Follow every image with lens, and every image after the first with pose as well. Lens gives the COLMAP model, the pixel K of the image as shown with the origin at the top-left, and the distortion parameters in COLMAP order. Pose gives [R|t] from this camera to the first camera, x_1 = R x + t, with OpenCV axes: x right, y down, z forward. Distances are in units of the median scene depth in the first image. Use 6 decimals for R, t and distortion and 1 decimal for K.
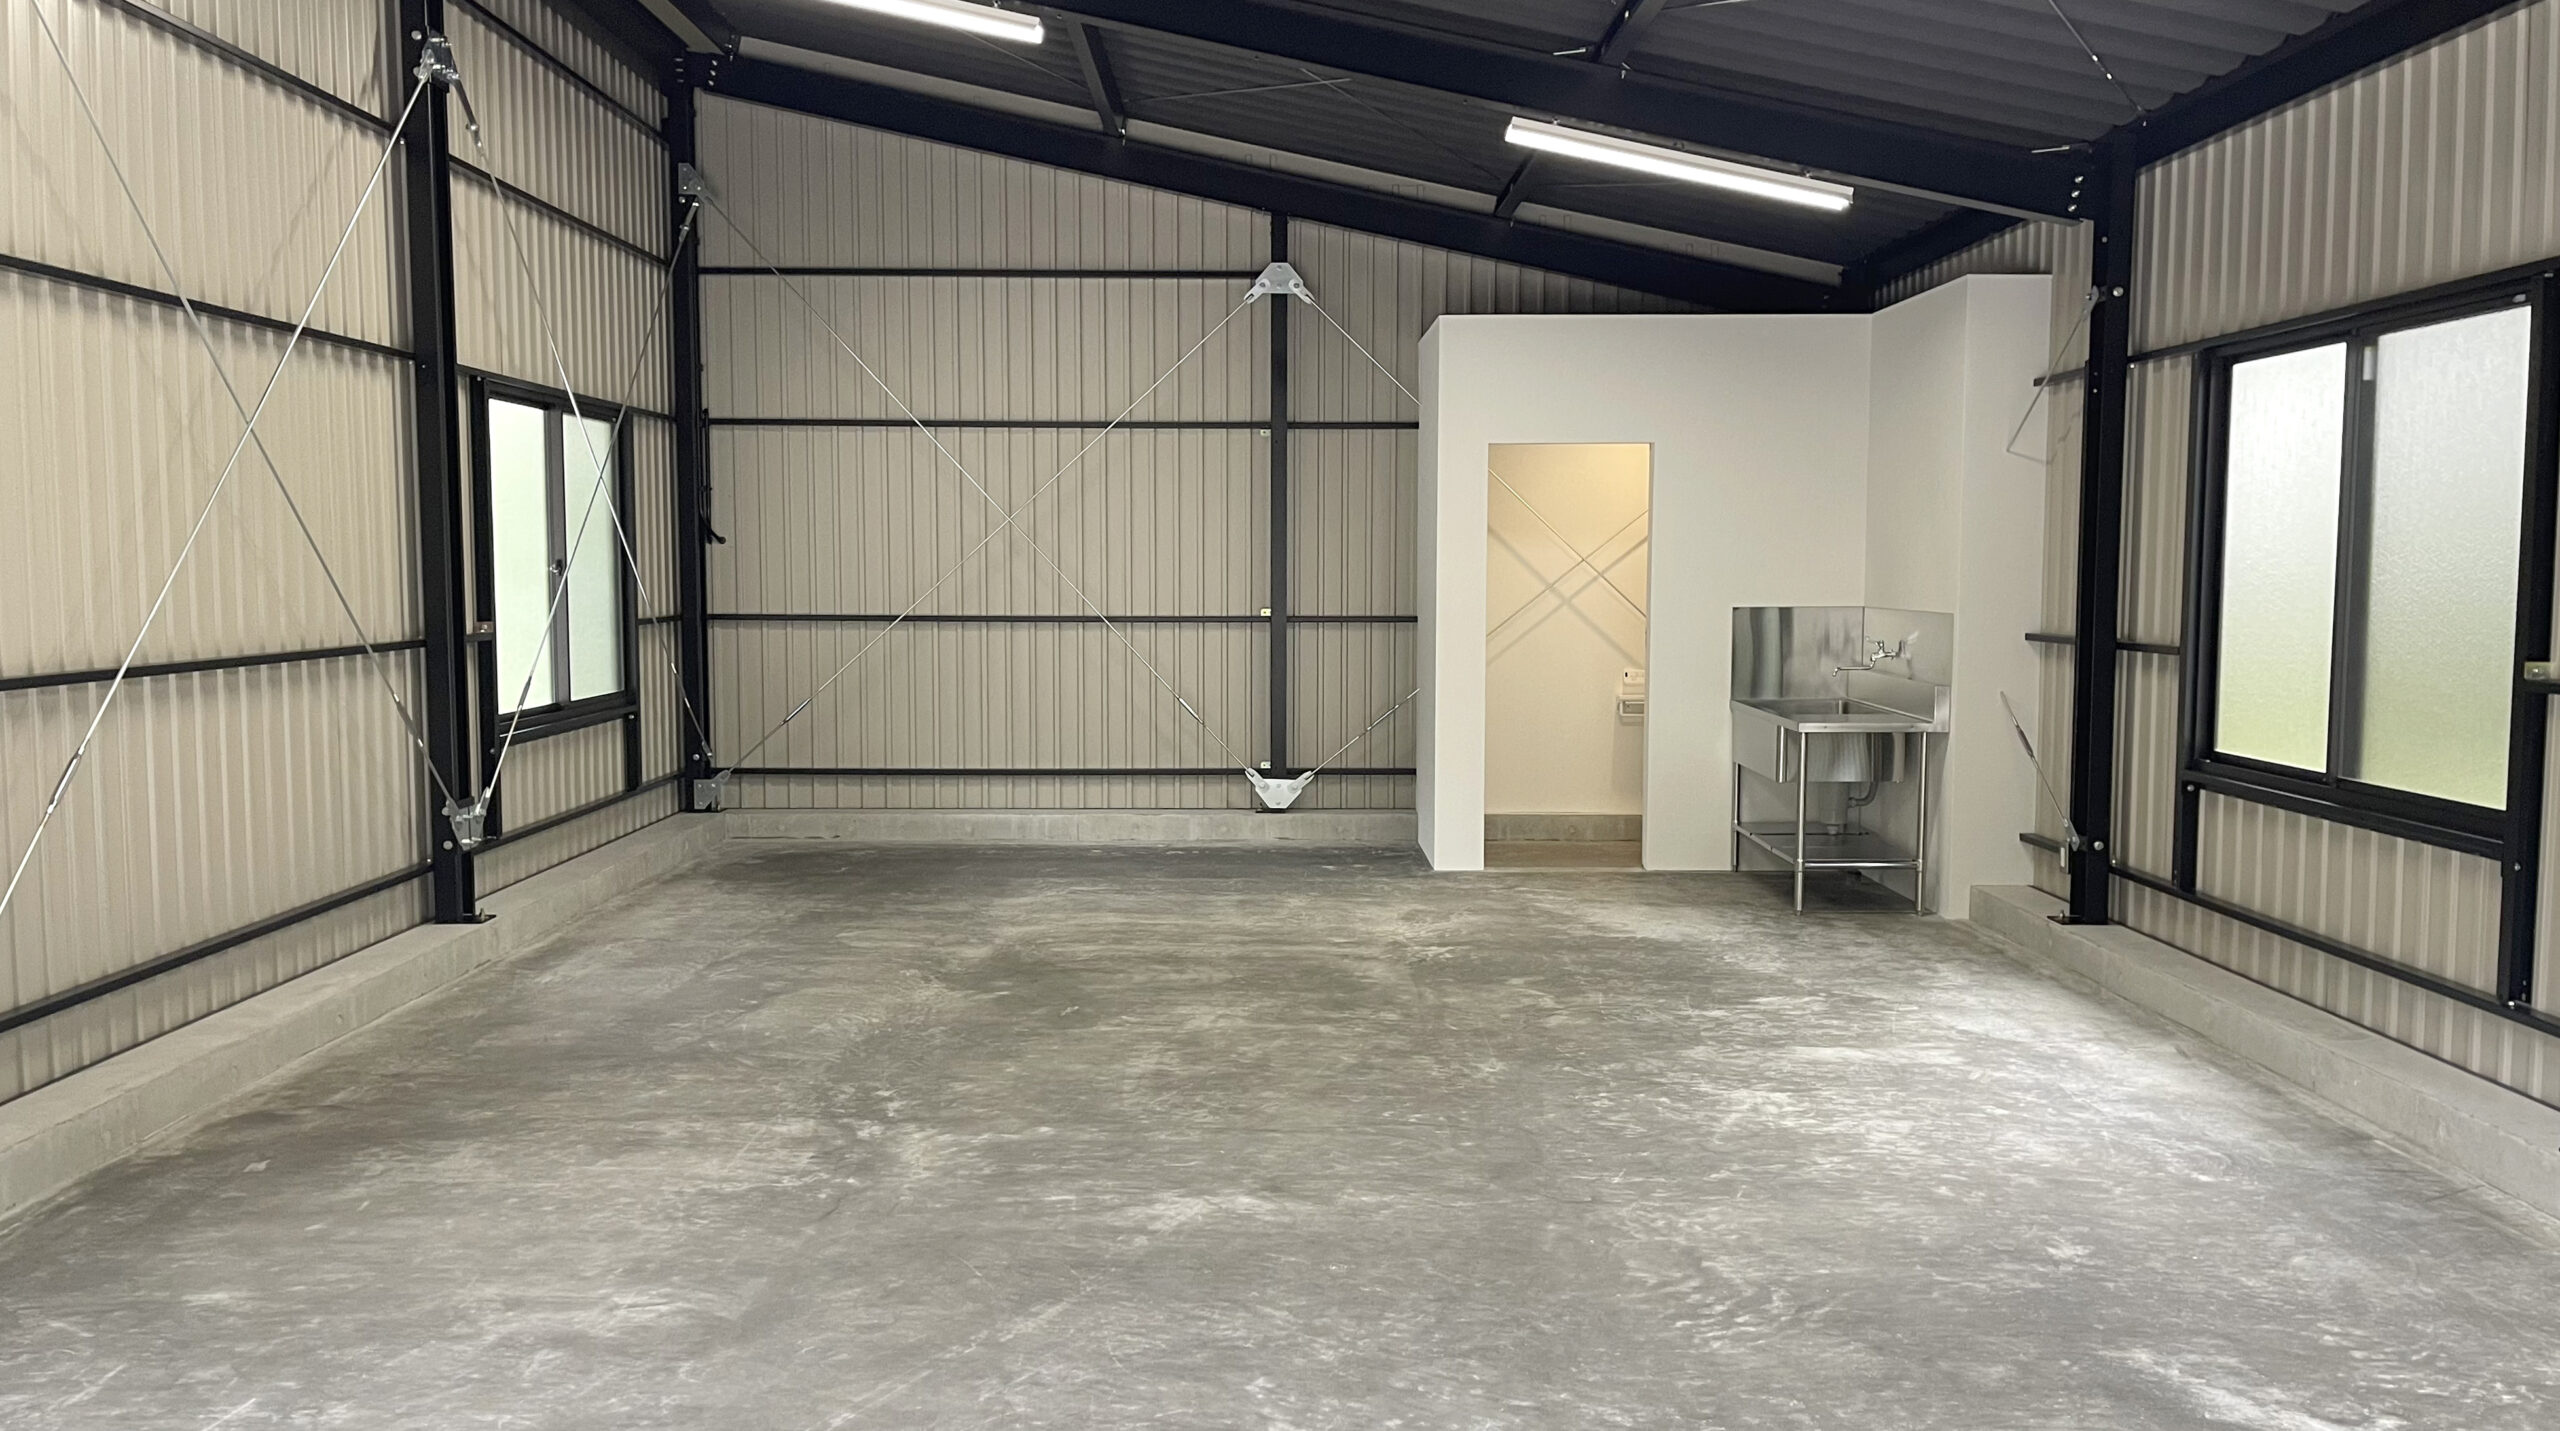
lens RADIAL K [[1893.8, 0, 1274.7], [0, 1893.8, 709.7], [0, 0, 1]] dist [0.017890, -0.005835]
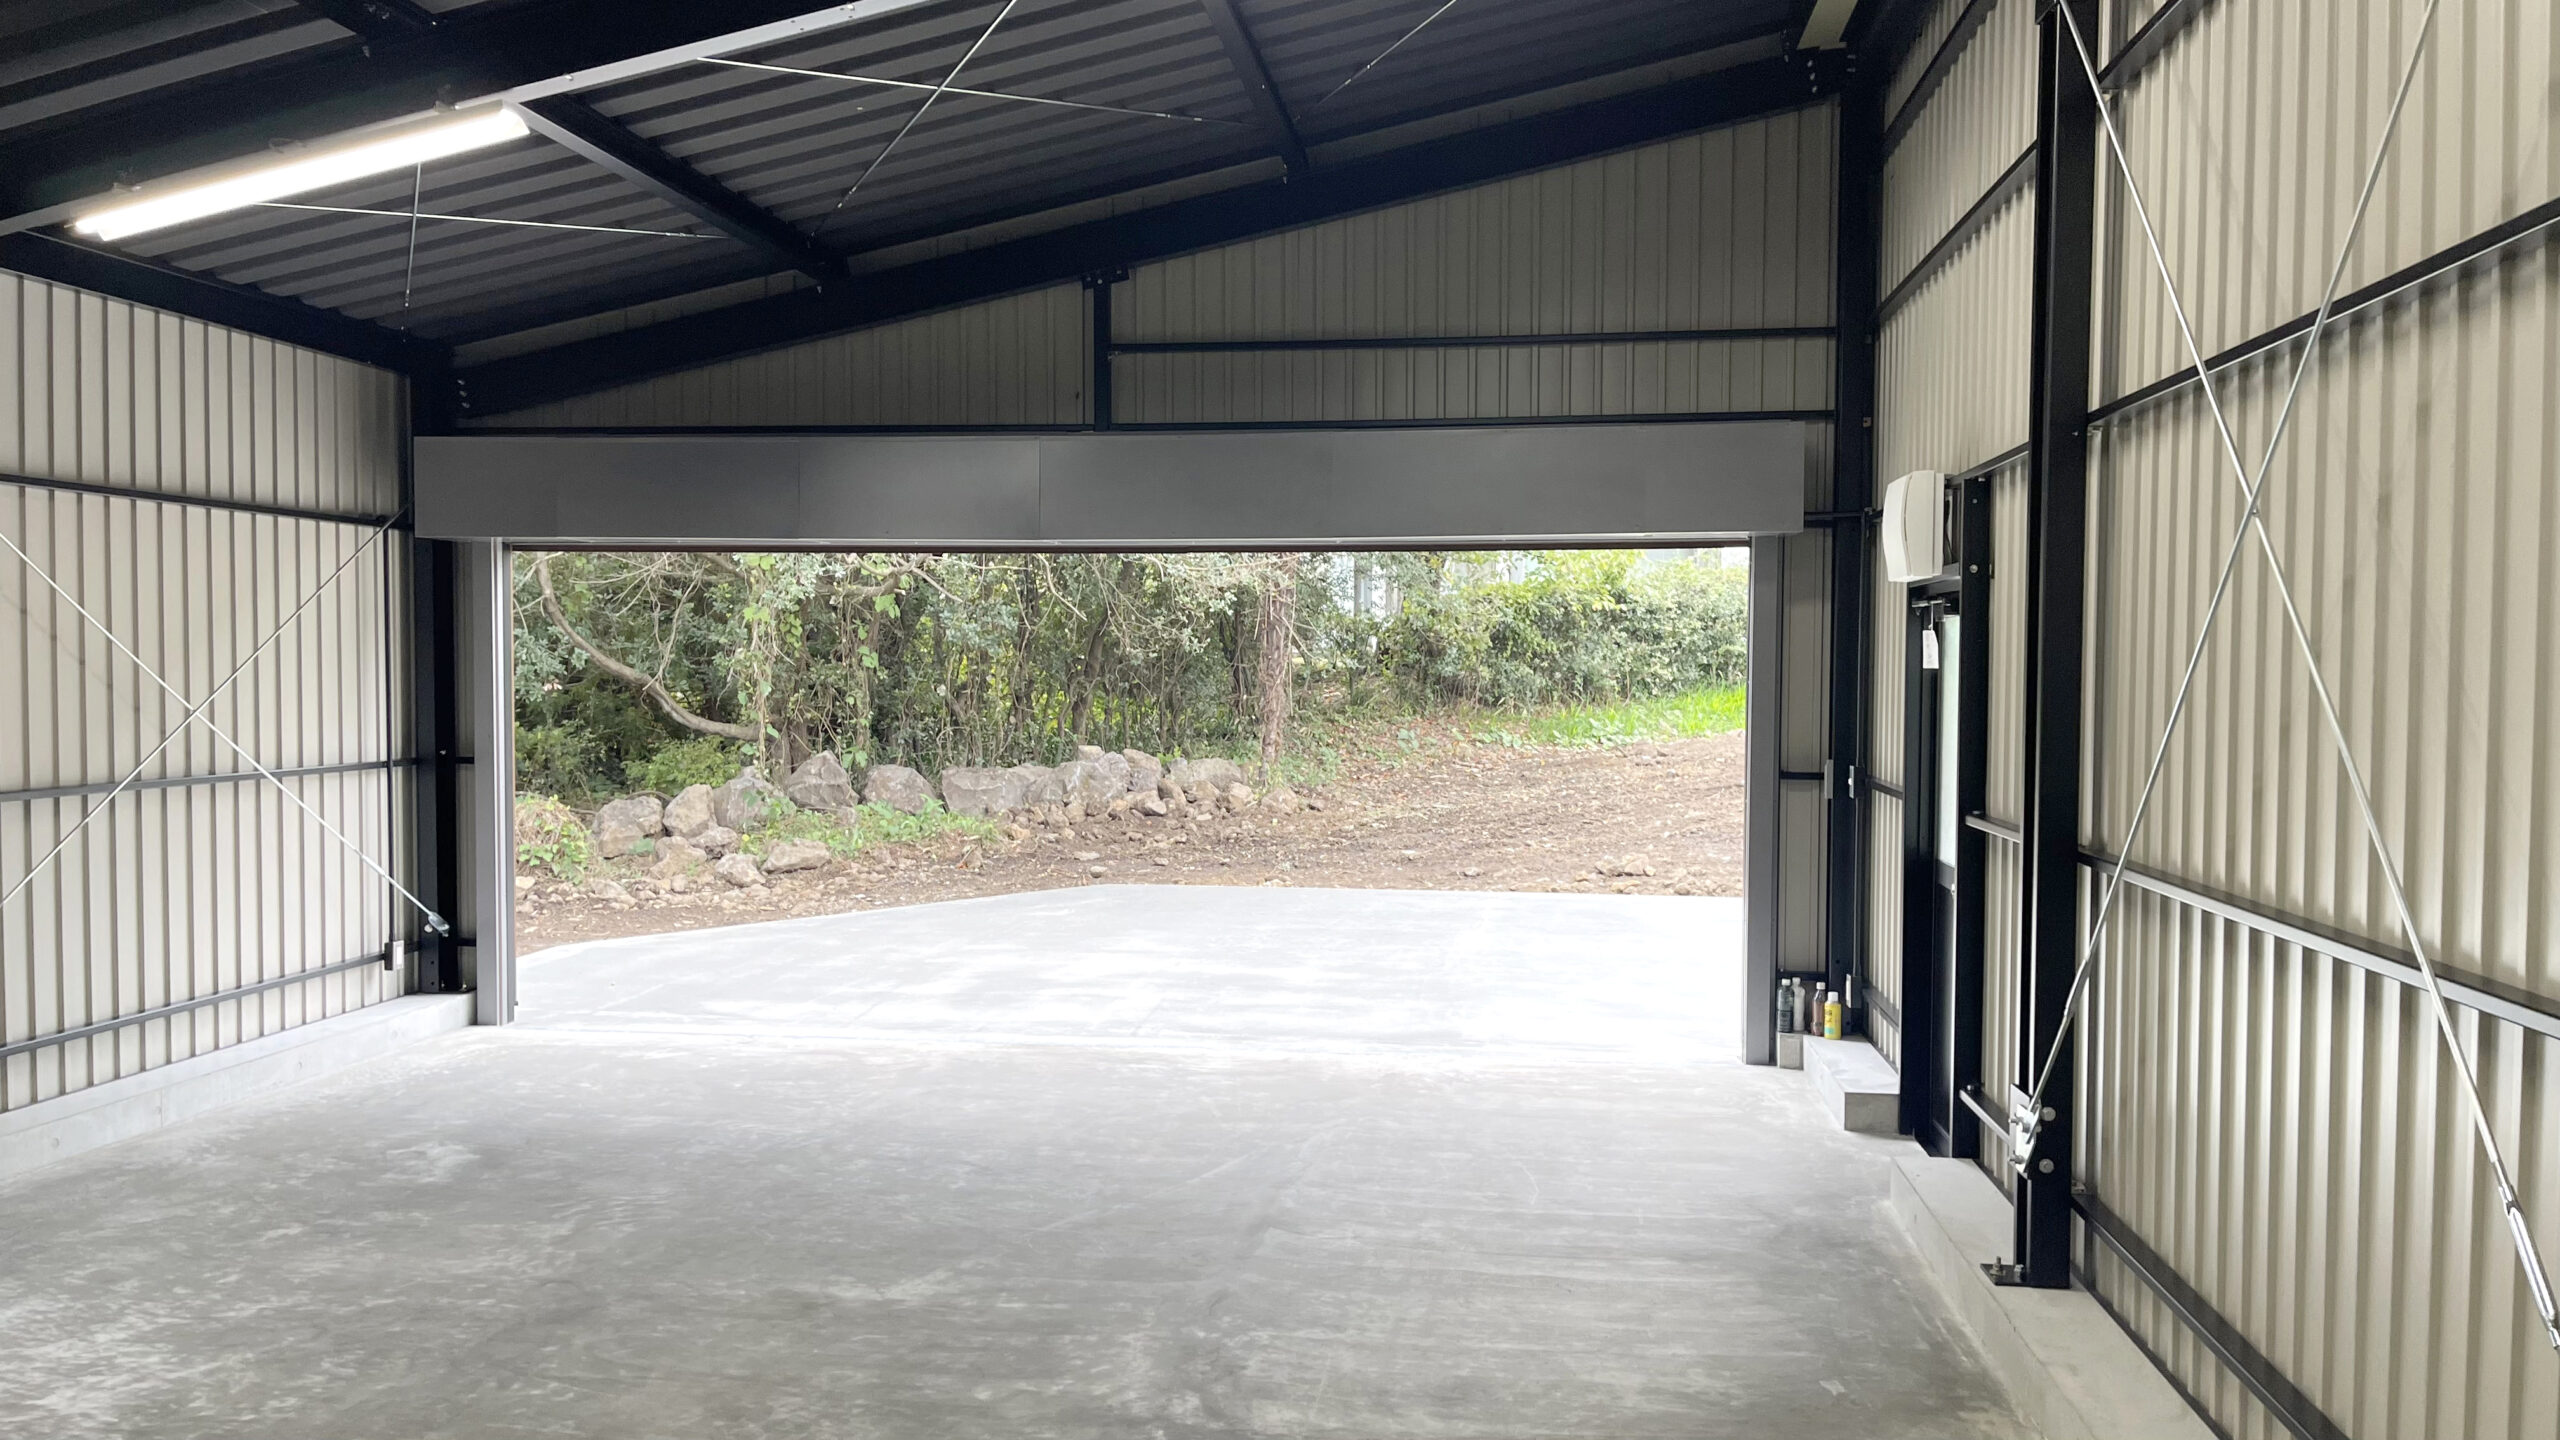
lens RADIAL K [[1893.8, 0, 1279.1], [0, 1893.8, 724.3], [0, 0, 1]] dist [0.017890, -0.005835]
pose [[-0.989038, -0.011866, 0.147186, -0.392124], [0.004549, 0.993845, 0.110686, -0.178554], [-0.147594, 0.110142, -0.982896, 1.871008]]
